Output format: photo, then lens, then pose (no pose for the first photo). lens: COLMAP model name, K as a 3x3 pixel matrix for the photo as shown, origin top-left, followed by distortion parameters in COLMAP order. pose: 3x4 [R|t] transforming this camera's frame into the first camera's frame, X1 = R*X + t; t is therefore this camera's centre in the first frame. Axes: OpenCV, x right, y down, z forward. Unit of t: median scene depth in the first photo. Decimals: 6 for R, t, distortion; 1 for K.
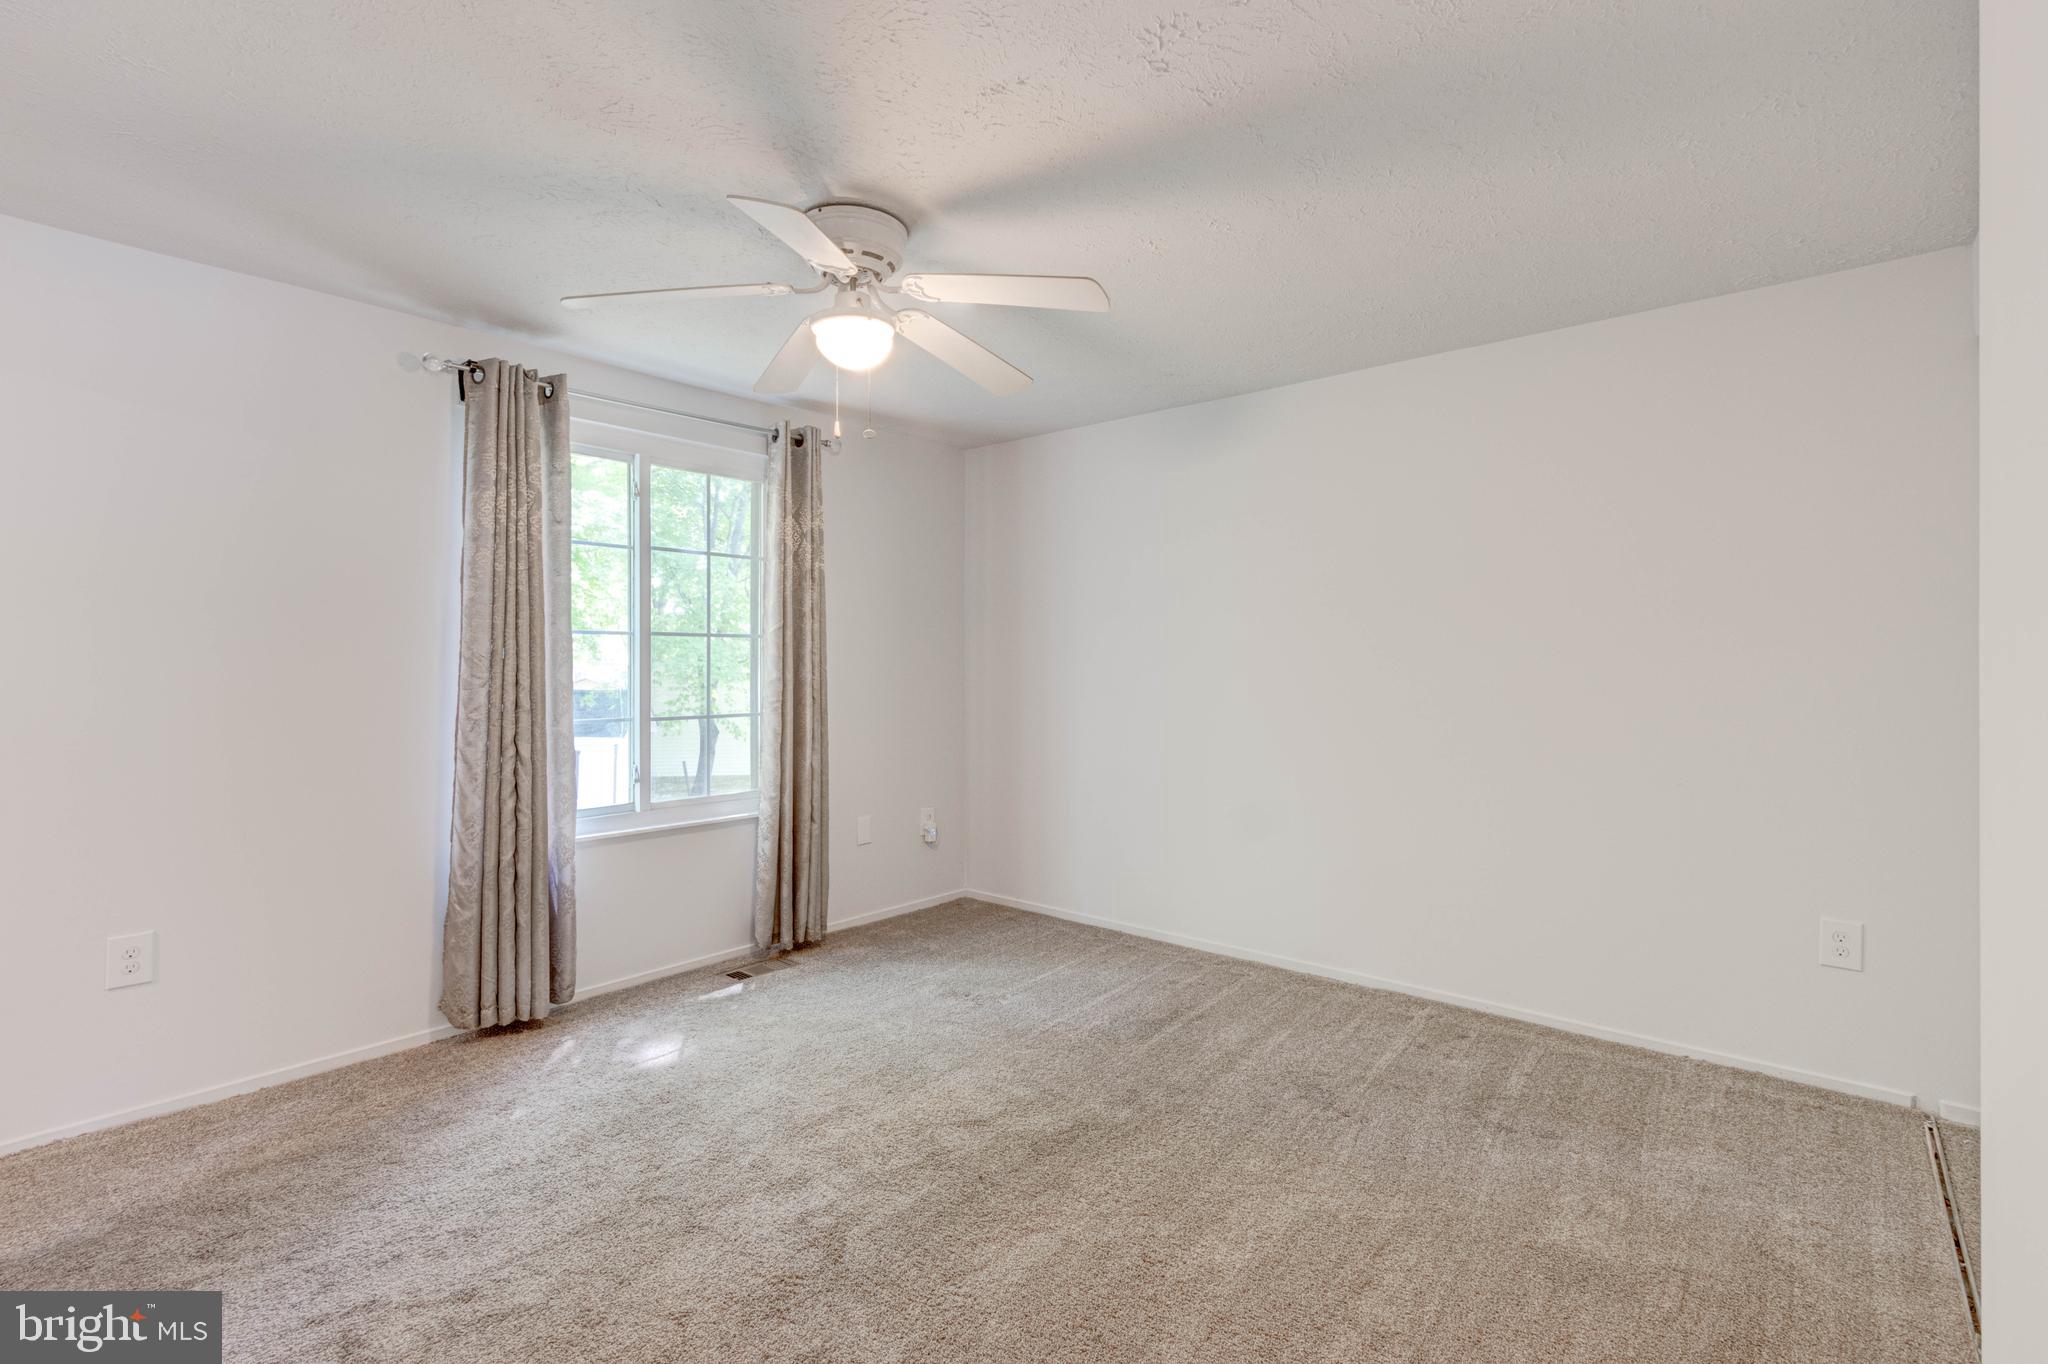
lens RADIAL K [[944.6, 0, 1028.0], [0, 944.6, 676.0], [0, 0, 1]] dist [-0.000287, 0.000257]
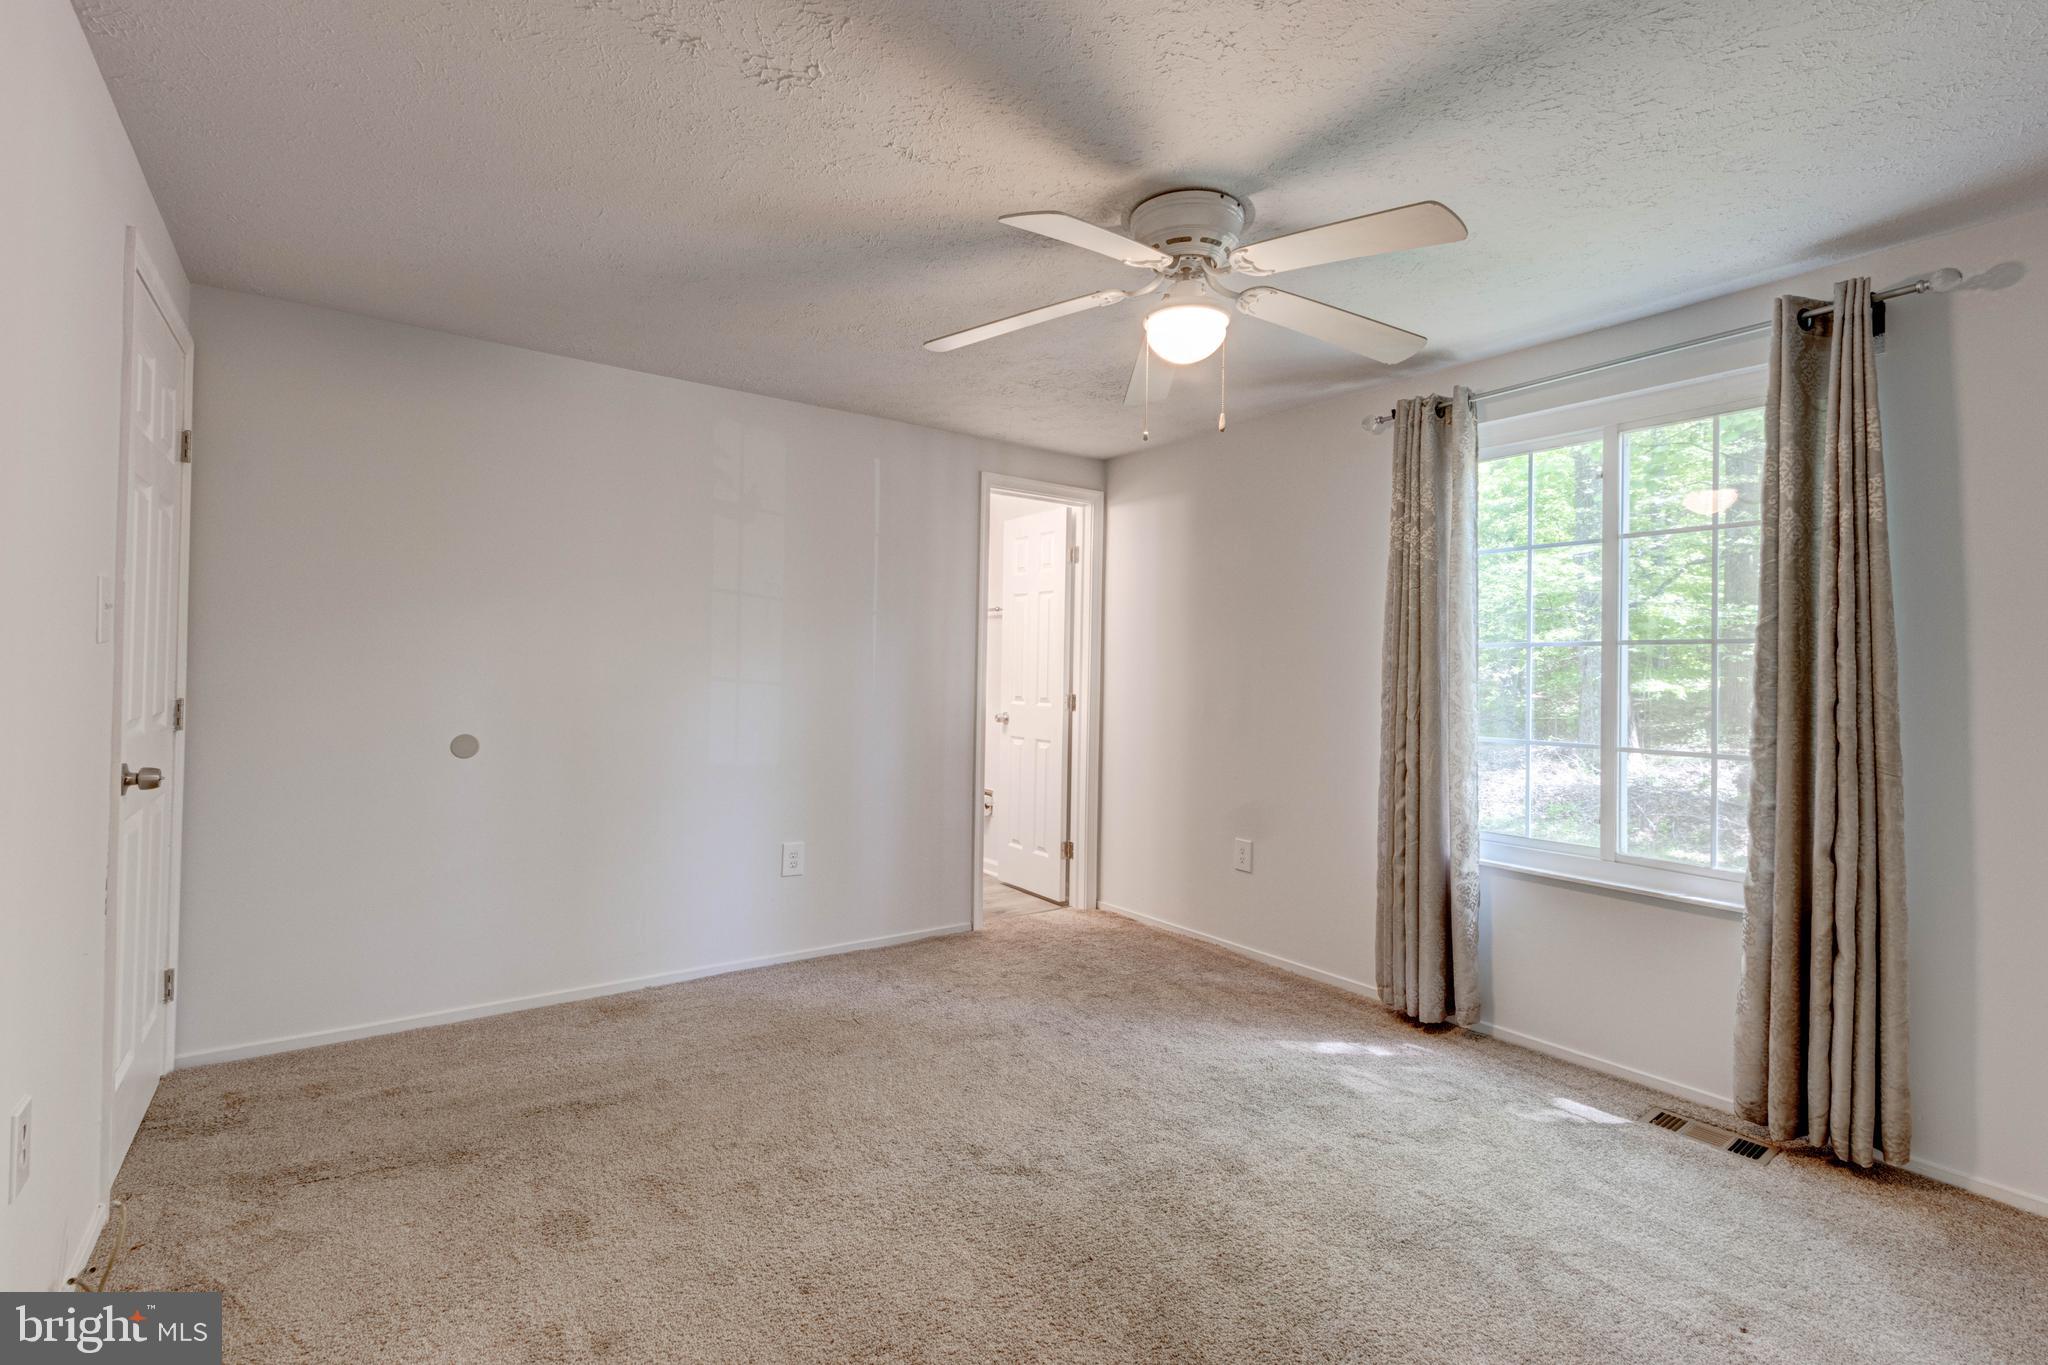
lens RADIAL K [[944.6, 0, 1030.9], [0, 944.6, 663.2], [0, 0, 1]] dist [-0.000287, 0.000257]
pose [[-0.242260, -0.013077, -0.970123, 0.600004], [-0.028454, 0.999575, -0.006369, -0.008914], [0.969794, 0.026061, -0.242529, 0.840534]]
